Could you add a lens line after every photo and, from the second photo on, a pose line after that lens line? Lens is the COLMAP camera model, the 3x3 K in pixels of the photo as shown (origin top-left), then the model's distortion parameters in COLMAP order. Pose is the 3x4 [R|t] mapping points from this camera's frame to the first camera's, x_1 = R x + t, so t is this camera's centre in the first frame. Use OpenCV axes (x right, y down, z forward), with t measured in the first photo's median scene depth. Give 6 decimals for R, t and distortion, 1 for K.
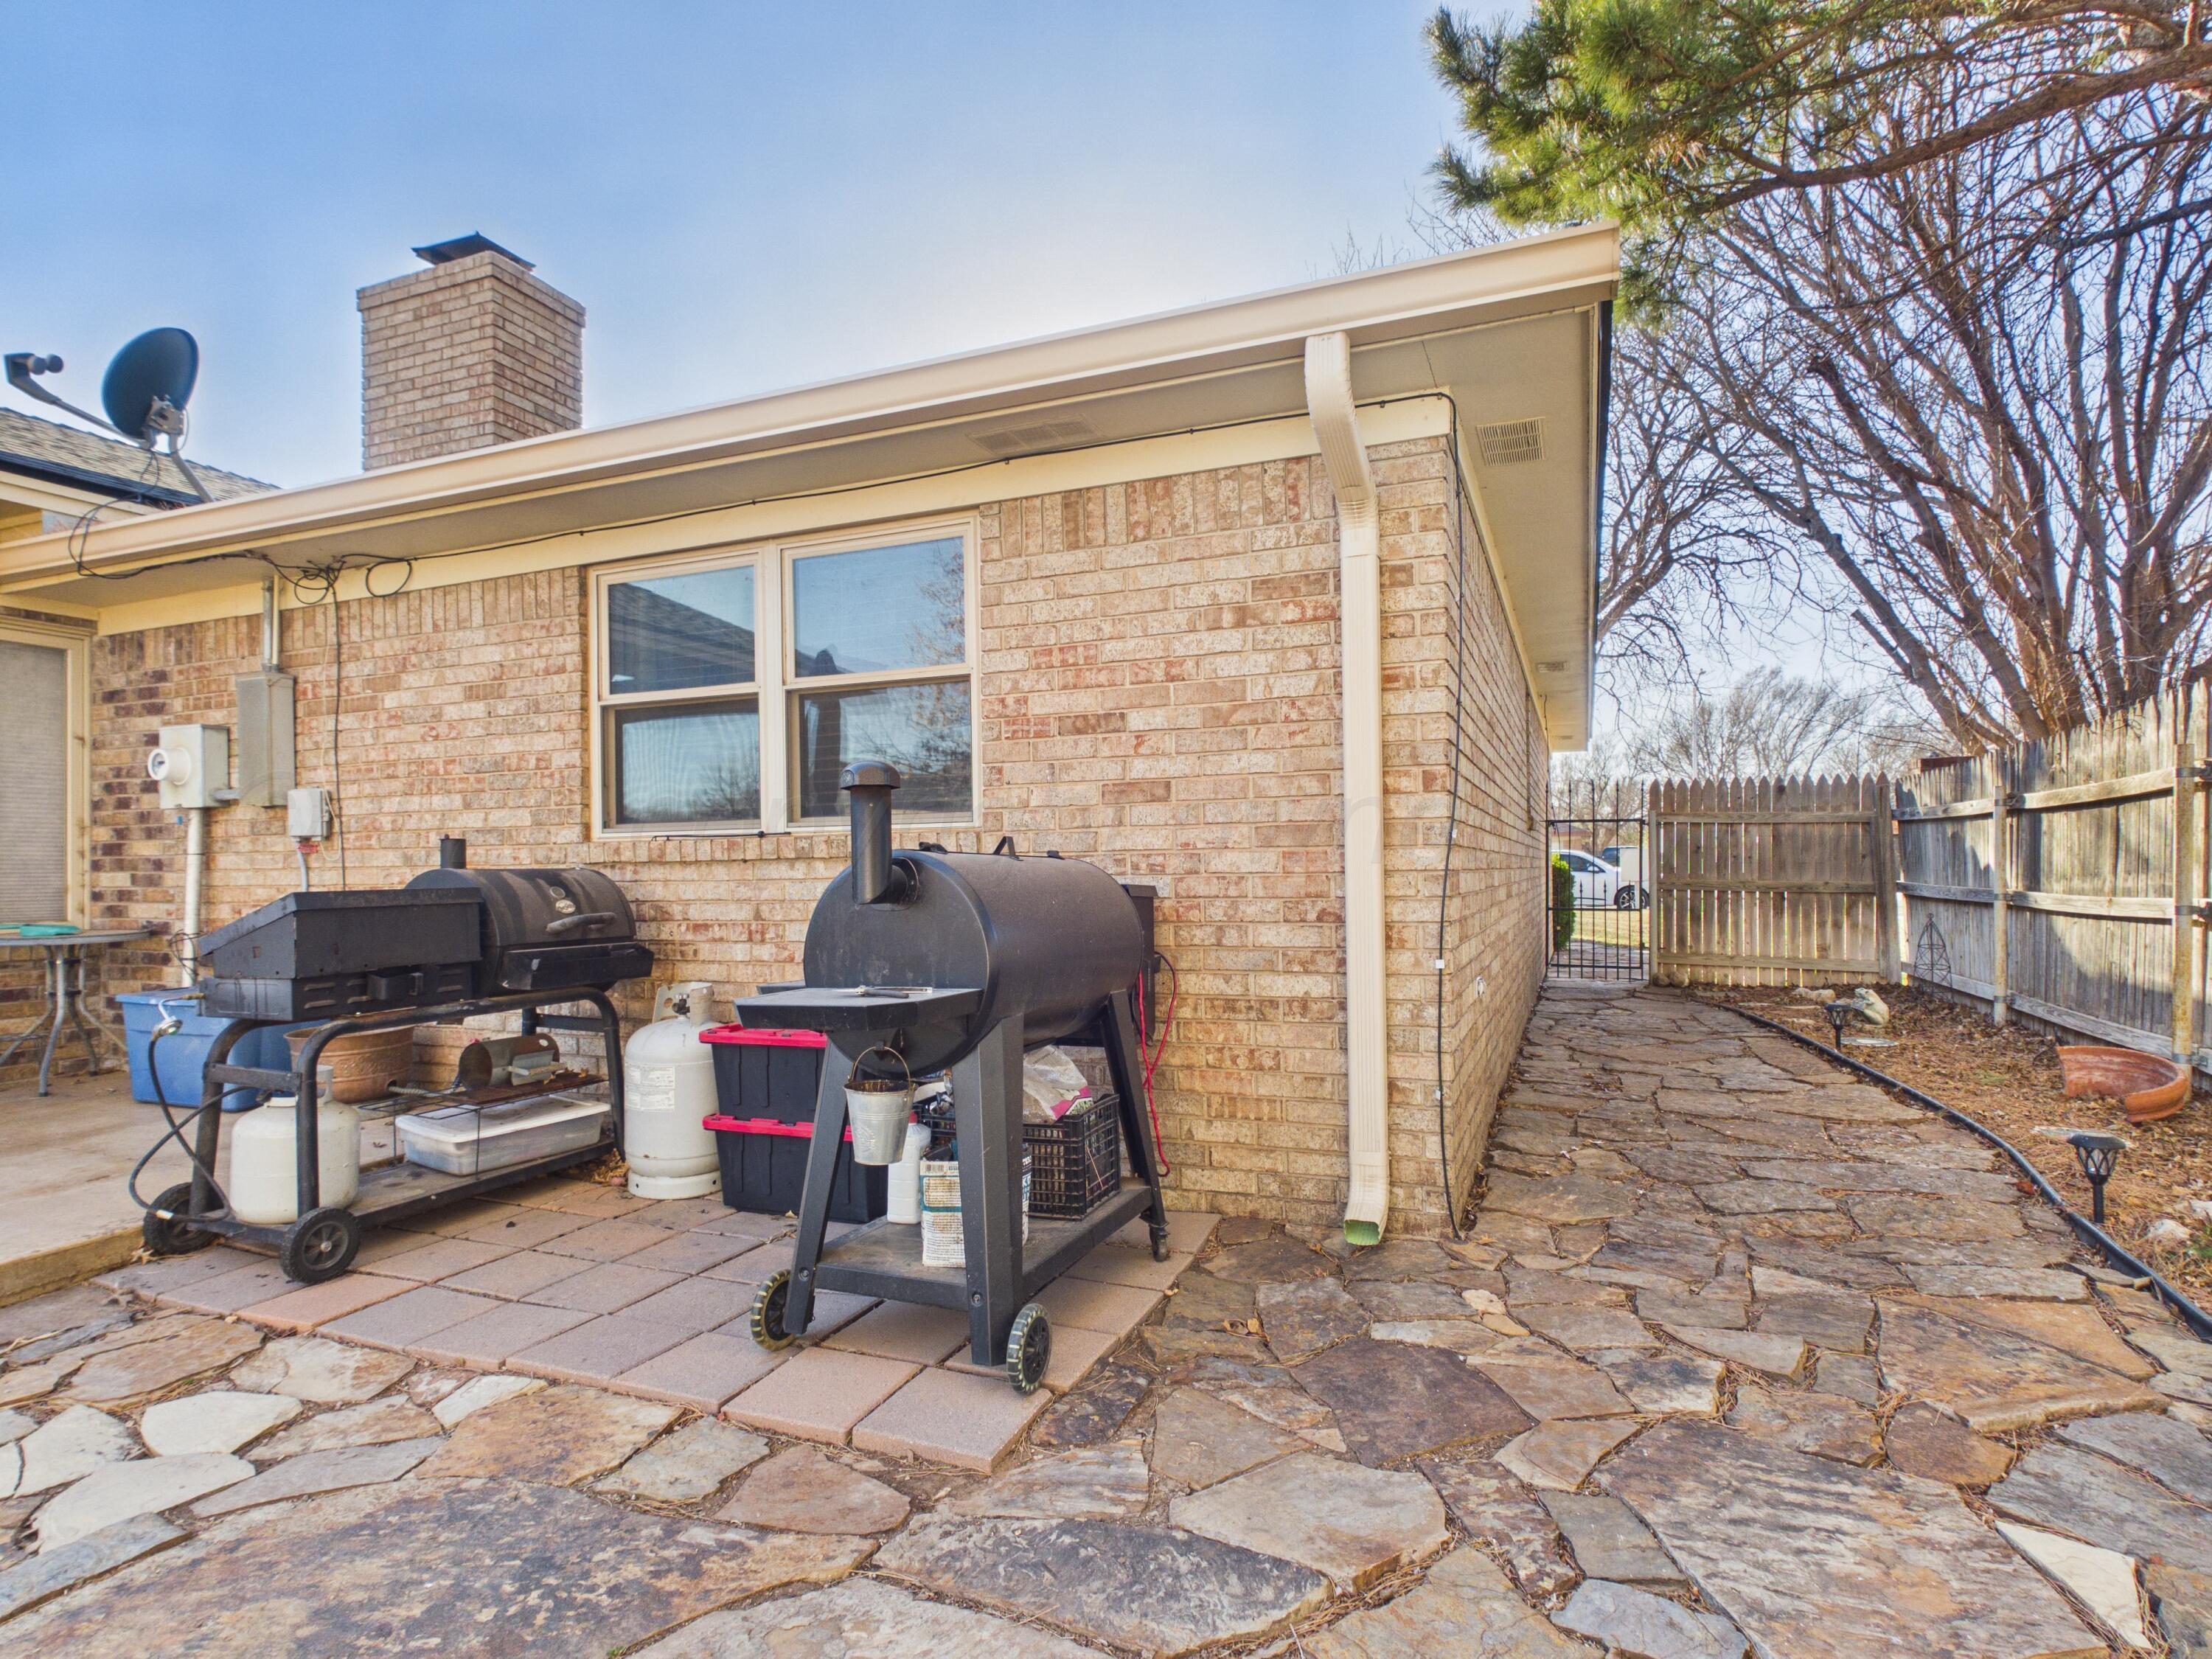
lens RADIAL K [[1170.6, 0, 1104.3], [0, 1170.6, 845.8], [0, 0, 1]] dist [-0.000255, 0.000756]
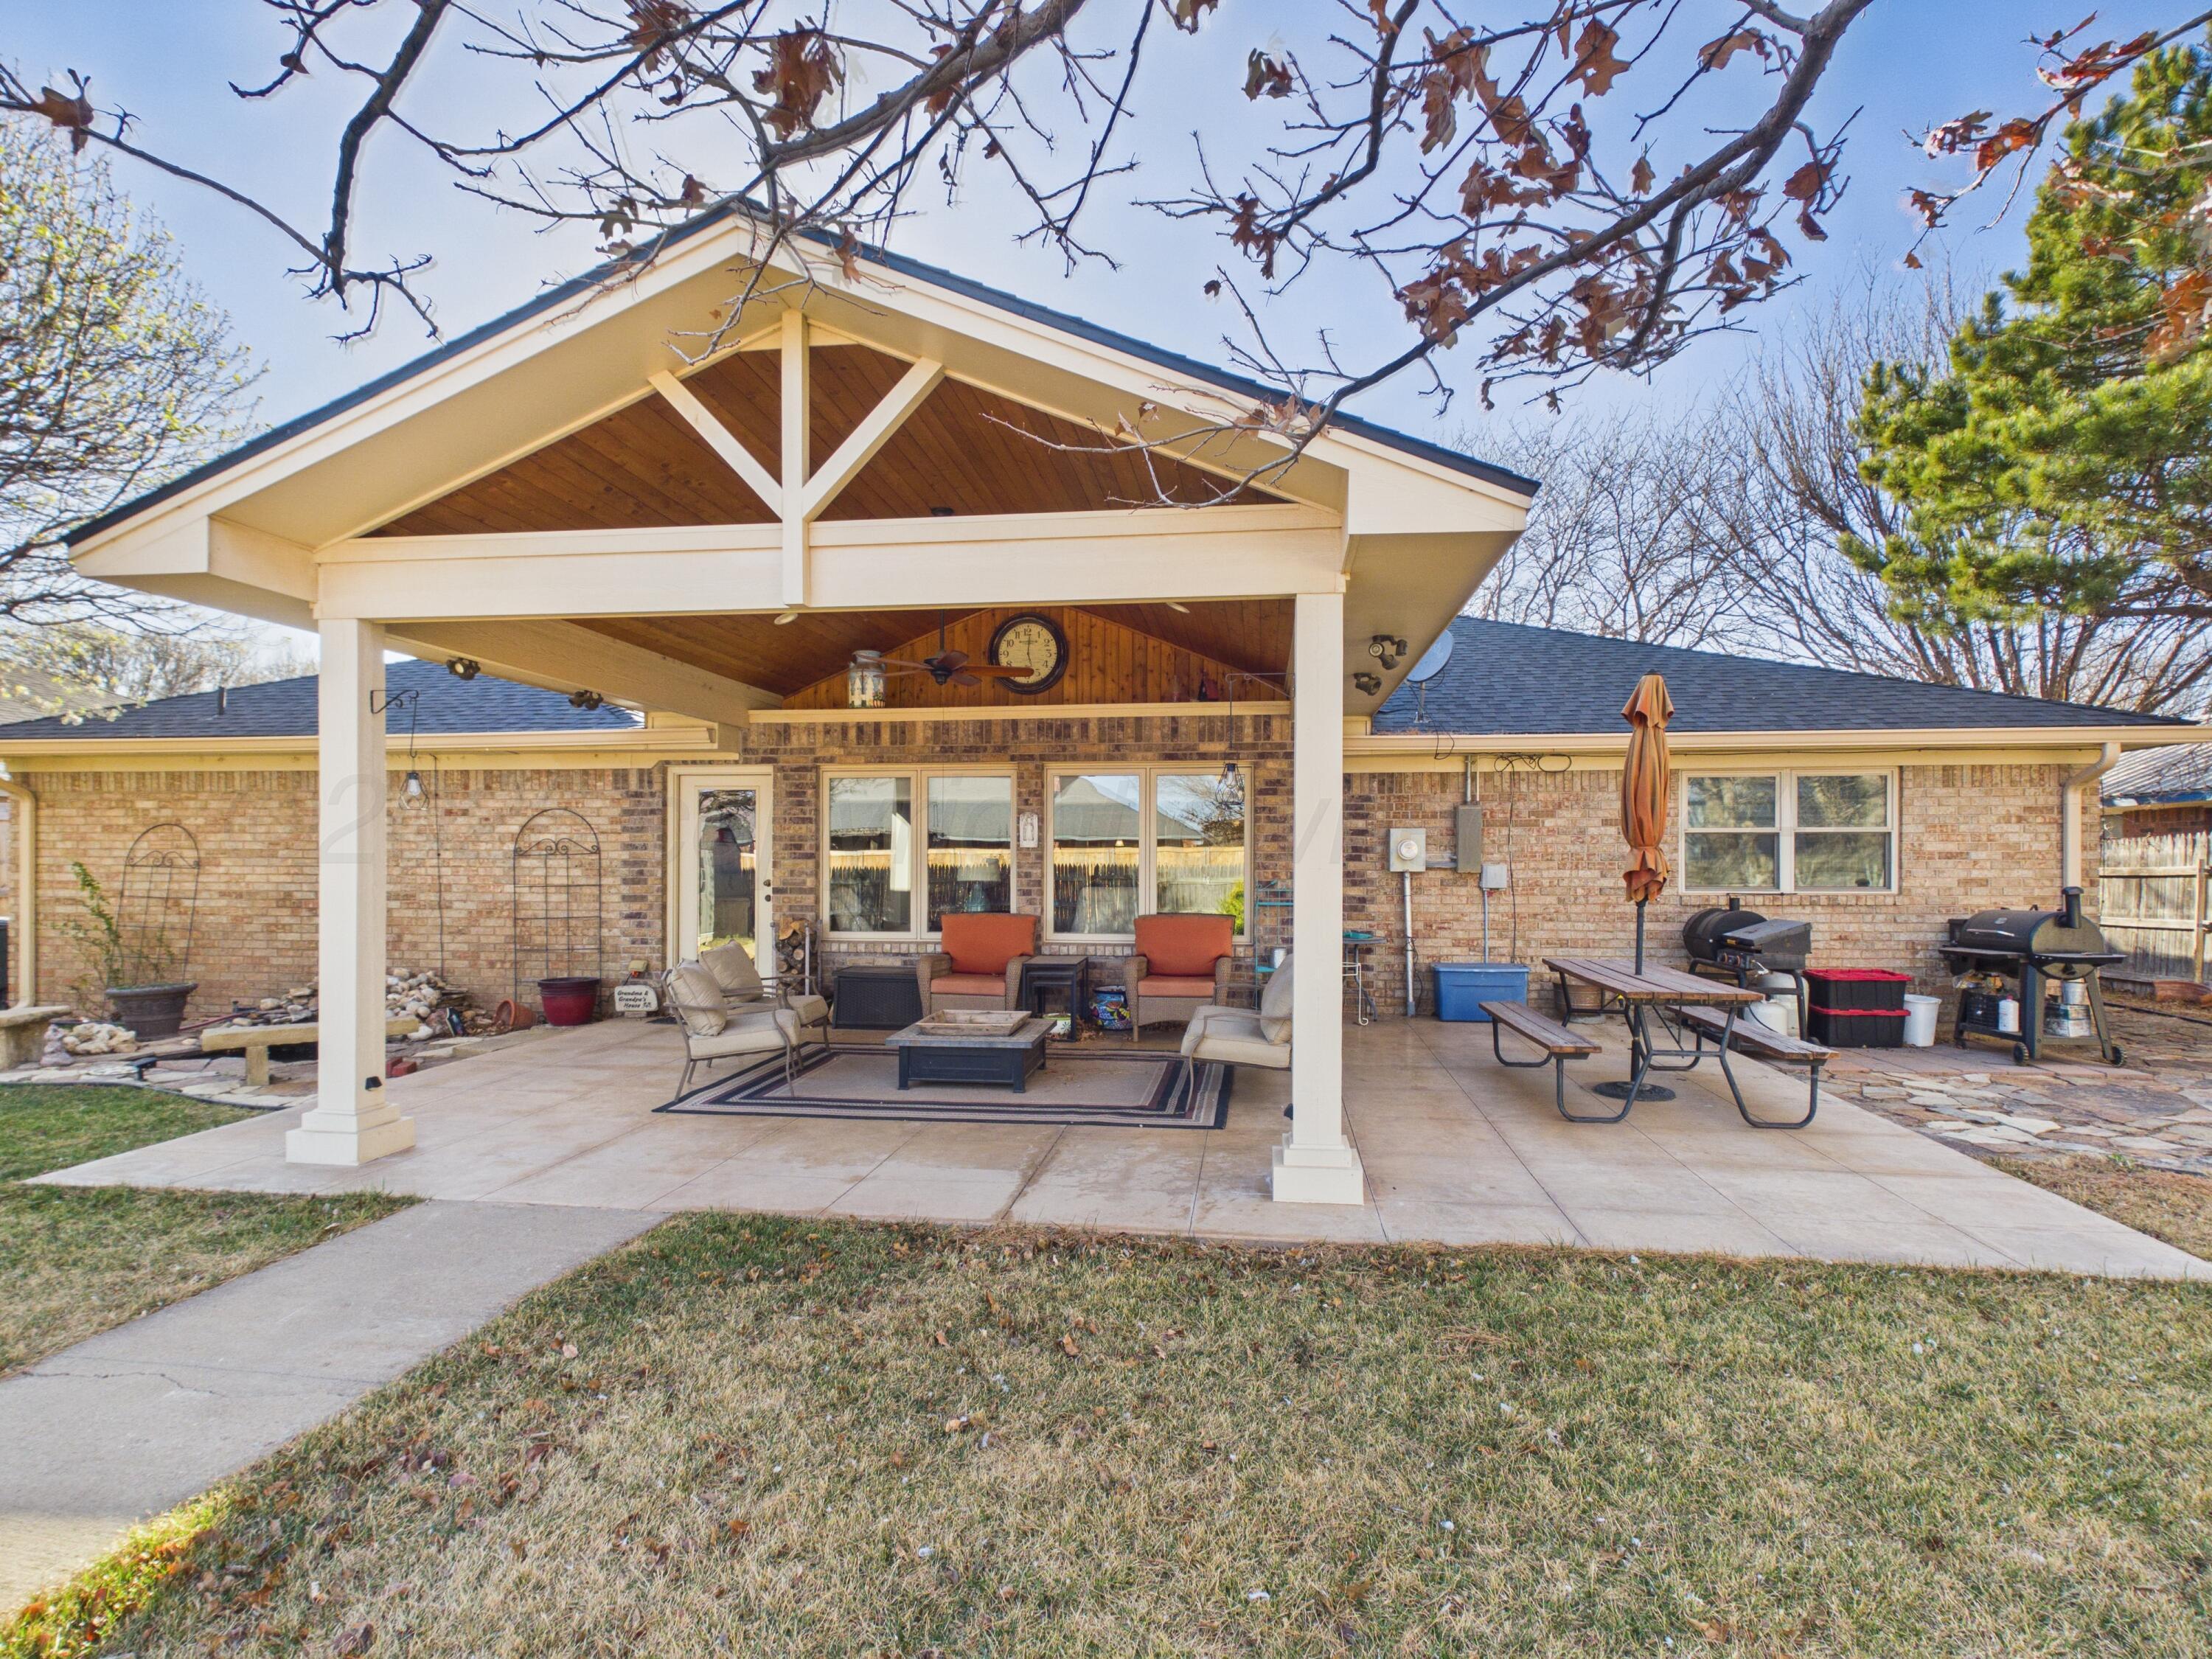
lens RADIAL K [[1170.6, 0, 1102.3], [0, 1170.6, 843.3], [0, 0, 1]] dist [-0.000255, 0.000756]
pose [[0.967537, 0.016652, 0.252179, -2.495579], [-0.016966, 0.999856, -0.000931, -0.096830], [-0.252158, -0.003377, 0.967680, -1.041422]]
